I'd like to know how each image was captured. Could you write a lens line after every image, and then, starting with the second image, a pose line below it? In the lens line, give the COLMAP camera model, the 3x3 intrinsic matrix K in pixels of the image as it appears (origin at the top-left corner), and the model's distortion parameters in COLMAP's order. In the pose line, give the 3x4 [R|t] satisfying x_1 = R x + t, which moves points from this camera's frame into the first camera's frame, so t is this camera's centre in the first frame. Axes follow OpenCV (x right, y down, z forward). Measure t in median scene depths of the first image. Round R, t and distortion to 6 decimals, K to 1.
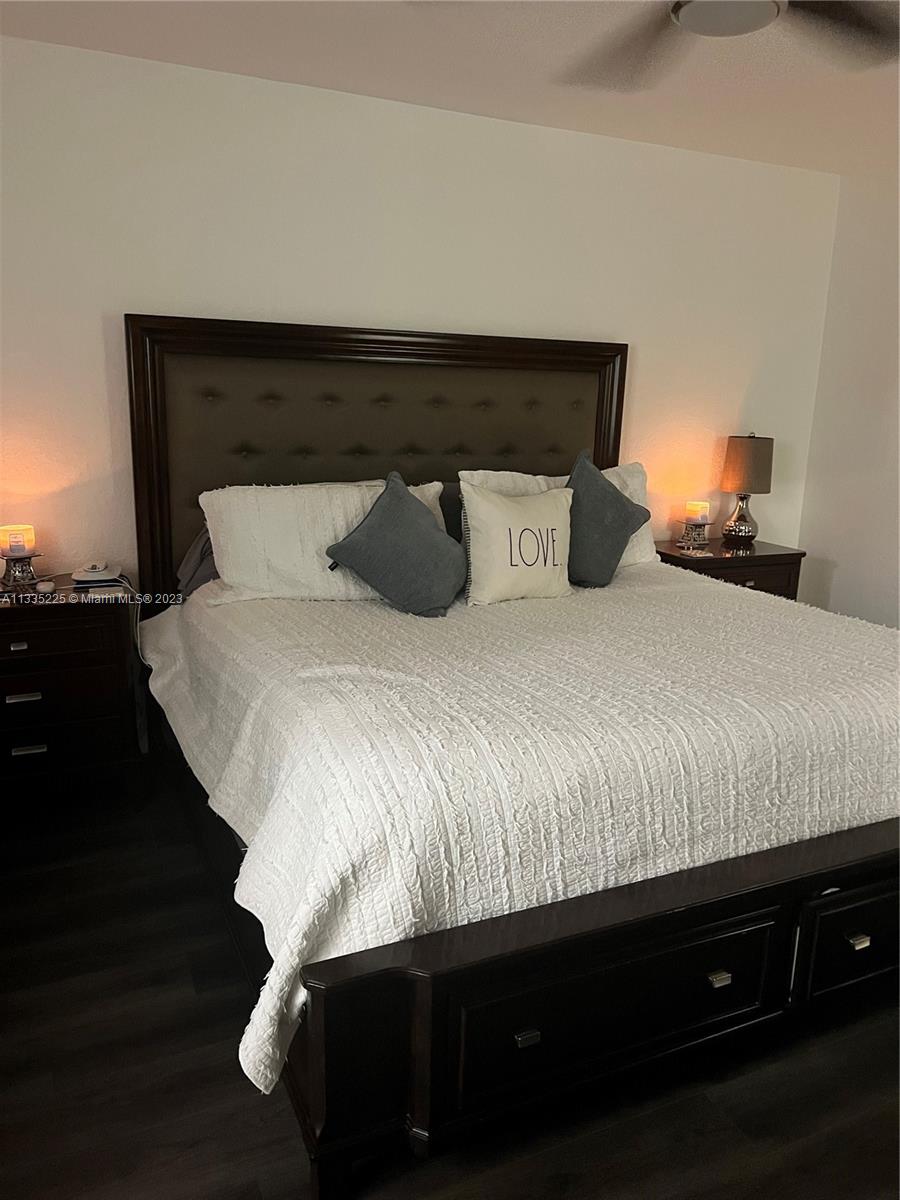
lens RADIAL K [[912.4, 0, 452.4], [0, 912.4, 597.6], [0, 0, 1]] dist [0.063315, -0.078640]
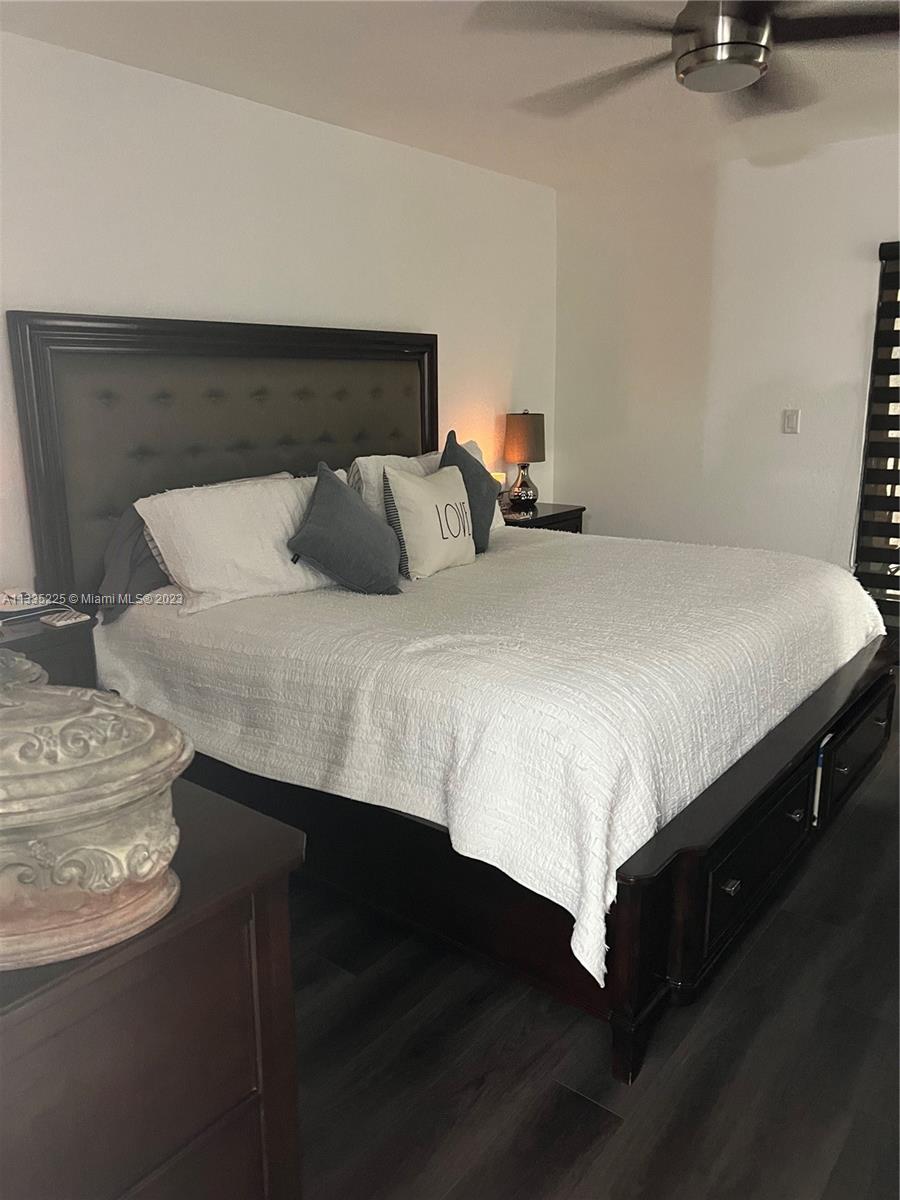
lens RADIAL K [[912.4, 0, 451.6], [0, 912.4, 598.3], [0, 0, 1]] dist [0.063315, -0.078640]
pose [[0.888281, -0.144388, 0.436014, -0.409189], [0.139940, 0.989248, 0.042496, -0.009603], [-0.437462, 0.023267, 0.898936, 0.018797]]
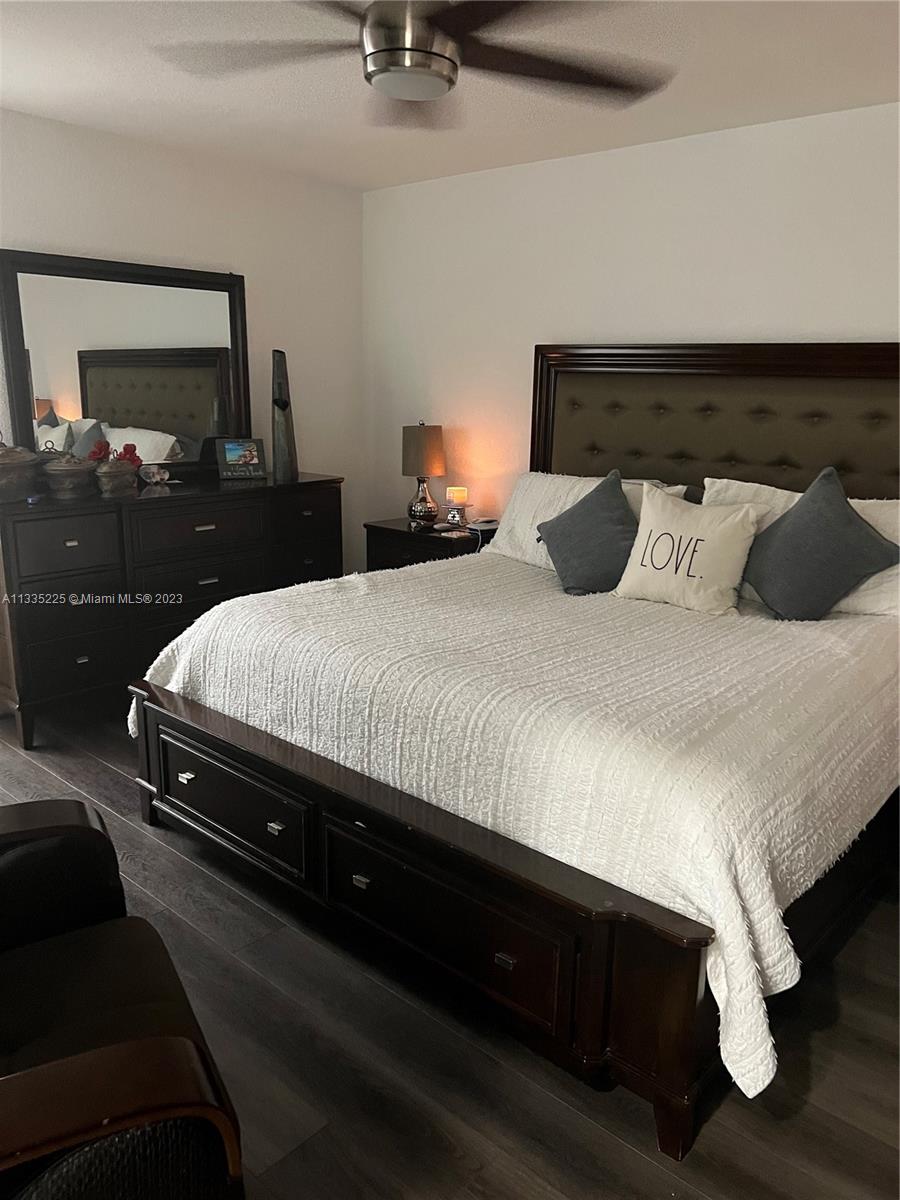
lens RADIAL K [[912.4, 0, 450.1], [0, 912.4, 595.0], [0, 0, 1]] dist [0.063315, -0.078640]
pose [[0.378932, 0.189900, -0.905731, 0.922208], [-0.226197, 0.968039, 0.108329, -0.065180], [0.897354, 0.163825, 0.409776, 0.386495]]
